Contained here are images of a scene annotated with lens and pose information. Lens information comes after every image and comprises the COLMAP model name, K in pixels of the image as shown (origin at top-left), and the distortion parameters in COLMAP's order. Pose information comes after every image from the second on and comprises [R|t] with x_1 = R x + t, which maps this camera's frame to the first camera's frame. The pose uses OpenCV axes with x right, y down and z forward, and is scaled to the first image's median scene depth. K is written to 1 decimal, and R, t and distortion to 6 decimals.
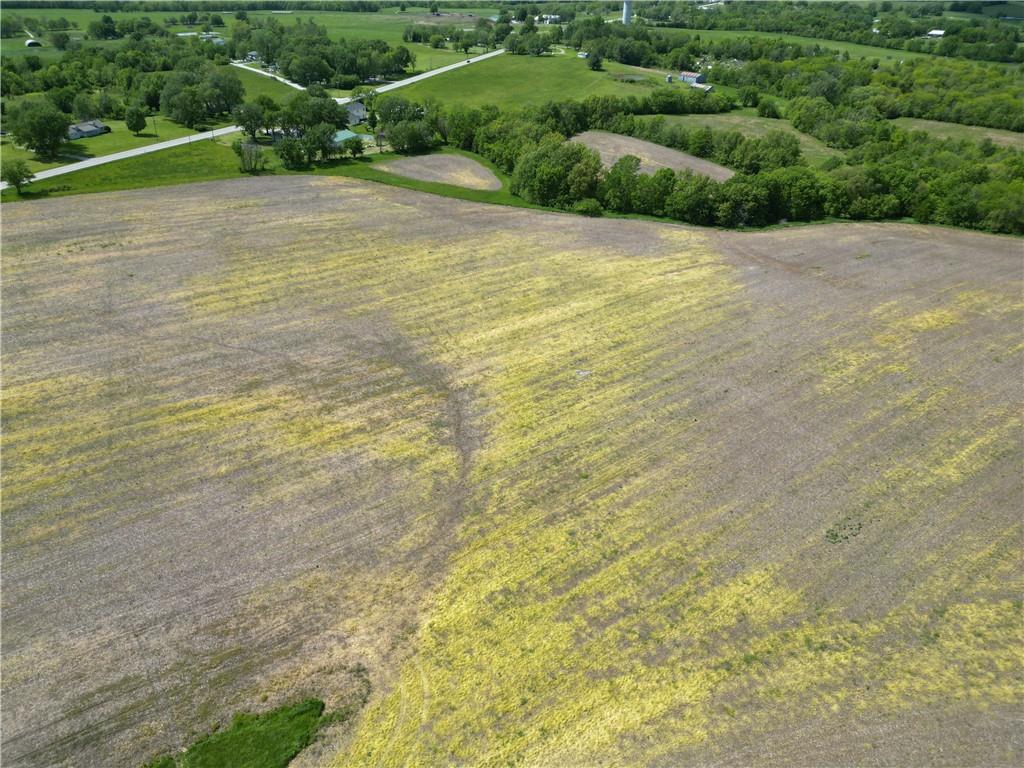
lens RADIAL K [[712.8, 0, 508.2], [0, 712.8, 380.5], [0, 0, 1]] dist [0.087362, -0.083130]
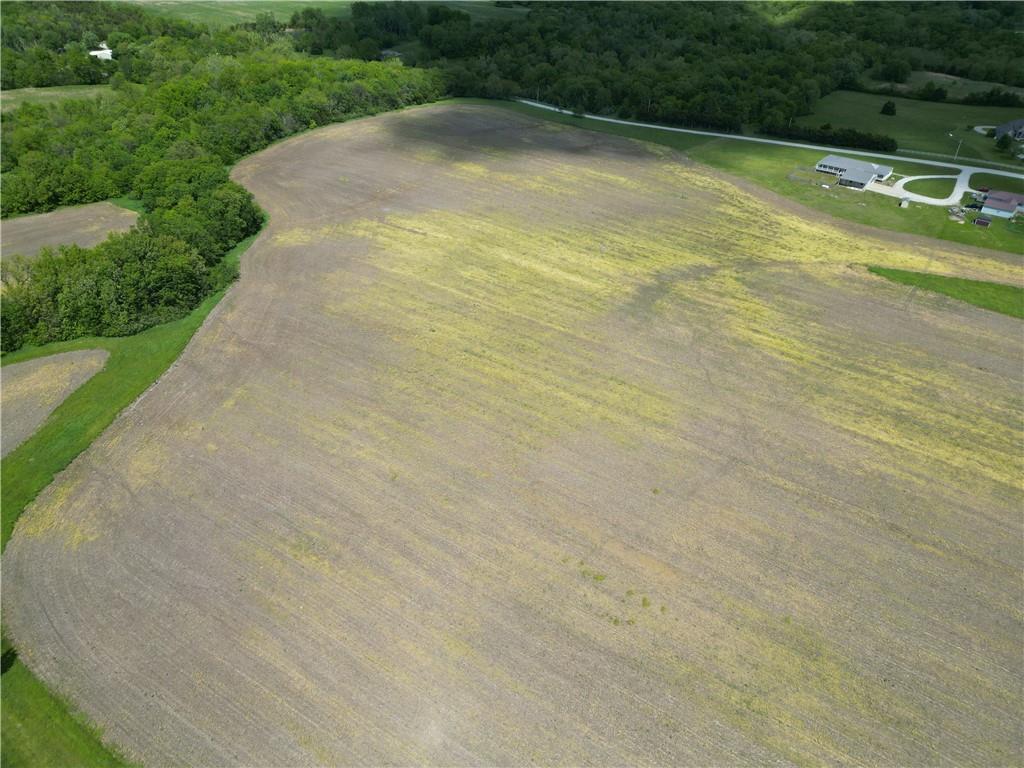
lens RADIAL K [[712.8, 0, 508.2], [0, 712.8, 380.5], [0, 0, 1]] dist [0.087362, -0.083130]
pose [[-0.338116, -0.547390, 0.765534, -1.146901], [0.439328, 0.627561, 0.642773, -0.897133], [-0.832267, 0.553653, 0.028295, 1.228884]]
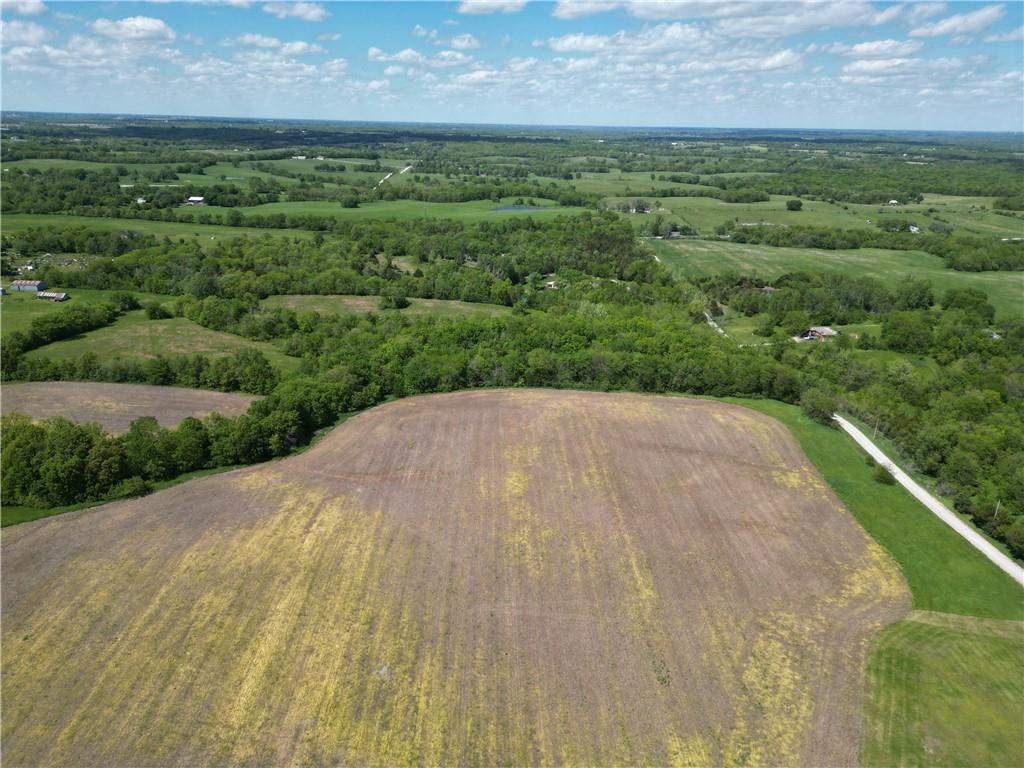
lens RADIAL K [[712.8, 0, 508.2], [0, 712.8, 380.5], [0, 0, 1]] dist [0.087362, -0.083130]
pose [[0.572291, -0.276748, 0.771942, -0.443329], [0.397949, 0.916790, 0.033652, -0.332769], [-0.717022, 0.287934, 0.634802, 0.099552]]
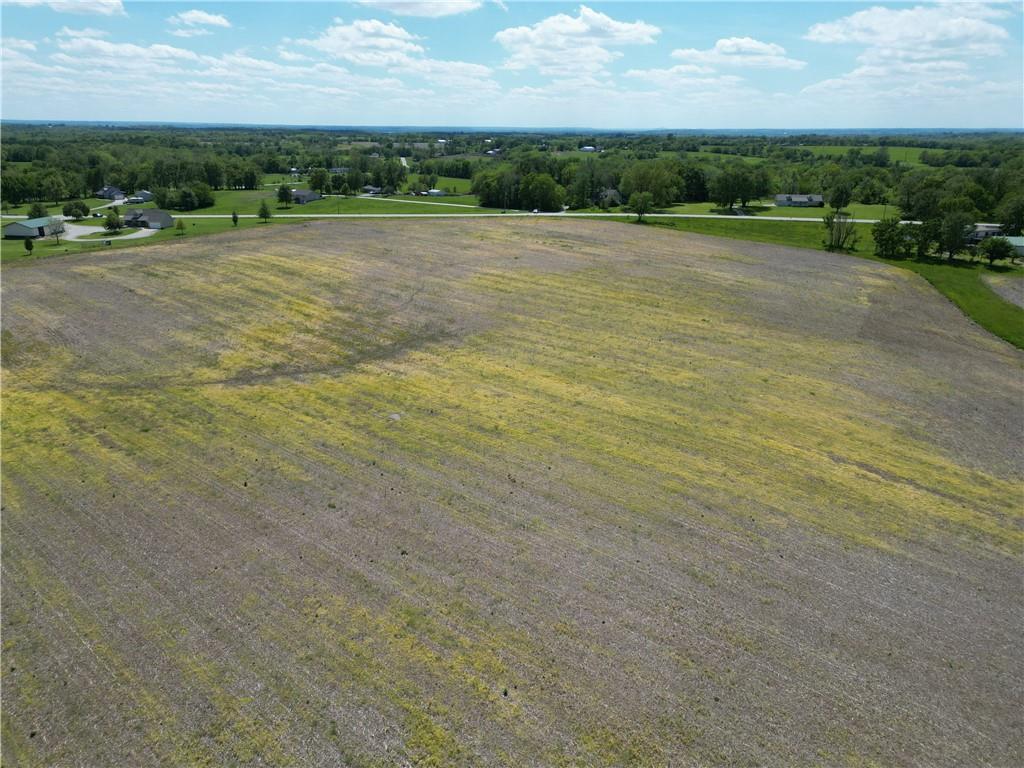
lens RADIAL K [[712.8, 0, 508.2], [0, 712.8, 380.5], [0, 0, 1]] dist [0.087362, -0.083130]
pose [[0.214066, 0.322359, -0.922096, 0.732540], [-0.494534, 0.849828, 0.182288, -0.213402], [0.842385, 0.416986, 0.341336, 0.793135]]
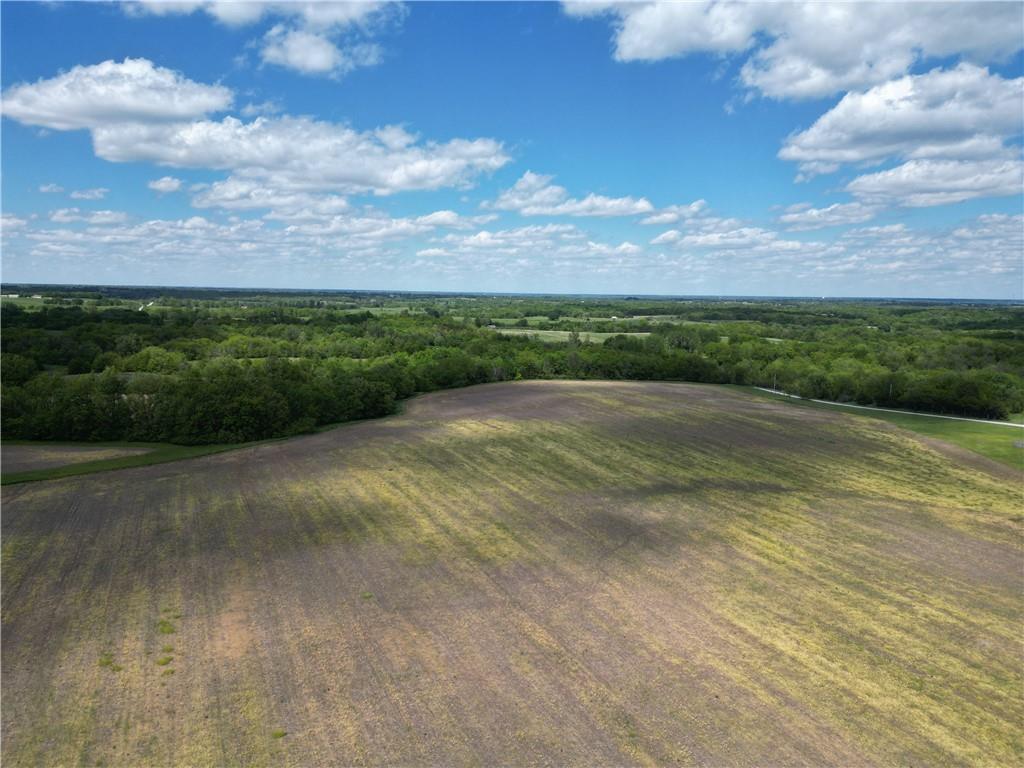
lens RADIAL K [[710.0, 0, 508.3], [0, 710.0, 382.5], [0, 0, 1]] dist [0.091329, -0.090618]
pose [[0.199330, -0.131007, 0.971136, -1.193158], [0.478453, 0.877880, 0.020222, -0.293273], [-0.855190, 0.460613, 0.237669, 0.825932]]
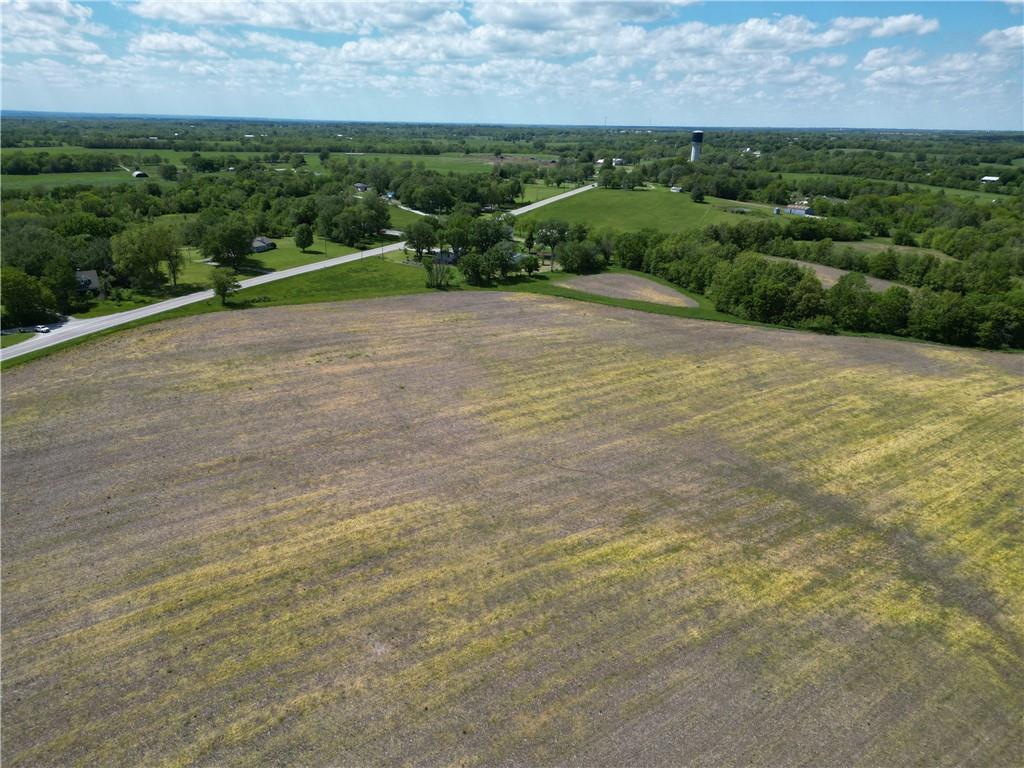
lens RADIAL K [[712.8, 0, 508.2], [0, 712.8, 380.5], [0, 0, 1]] dist [0.087362, -0.083130]
pose [[0.999834, 0.016351, -0.008012, -0.449329], [-0.017508, 0.984168, -0.176370, -0.000768], [0.005001, 0.176481, 0.984291, 0.156648]]
